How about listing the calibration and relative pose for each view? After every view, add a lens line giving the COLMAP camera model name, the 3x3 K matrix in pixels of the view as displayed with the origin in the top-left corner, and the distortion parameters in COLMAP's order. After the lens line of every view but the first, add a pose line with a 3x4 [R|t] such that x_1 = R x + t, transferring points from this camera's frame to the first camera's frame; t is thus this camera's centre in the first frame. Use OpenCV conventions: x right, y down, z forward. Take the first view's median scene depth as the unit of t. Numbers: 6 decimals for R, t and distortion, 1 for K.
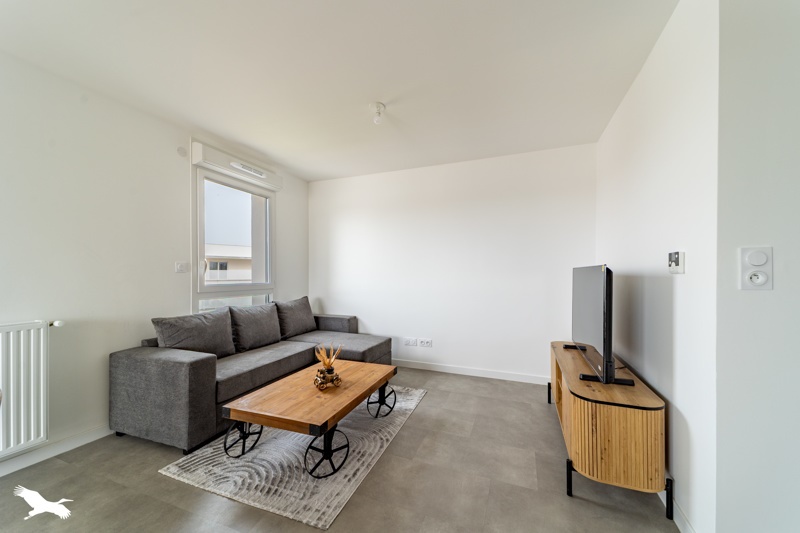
lens RADIAL K [[302.9, 0, 402.1], [0, 302.9, 272.9], [0, 0, 1]] dist [0.000198, -0.001253]
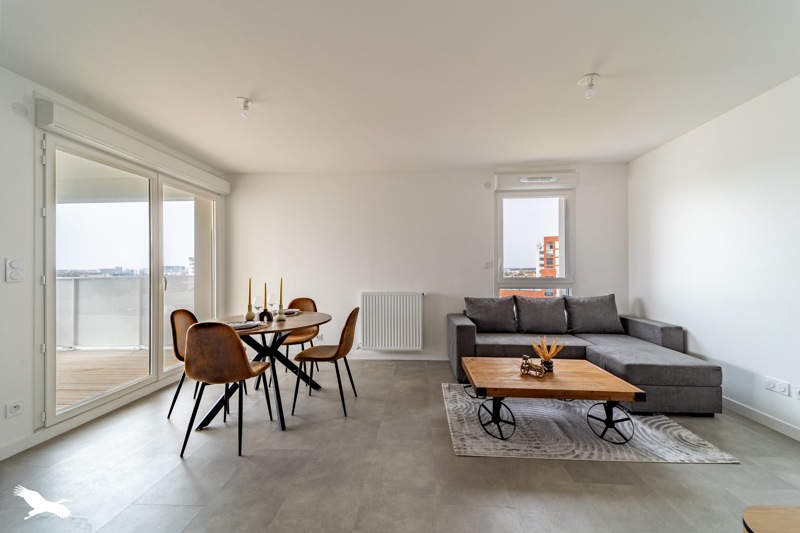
lens RADIAL K [[302.9, 0, 397.5], [0, 302.9, 266.7], [0, 0, 1]] dist [0.000198, -0.001253]
pose [[0.256307, -0.009896, -0.966545, 0.545058], [0.005420, 0.999947, -0.008801, 0.000840], [0.966580, -0.002982, 0.256347, 0.209535]]
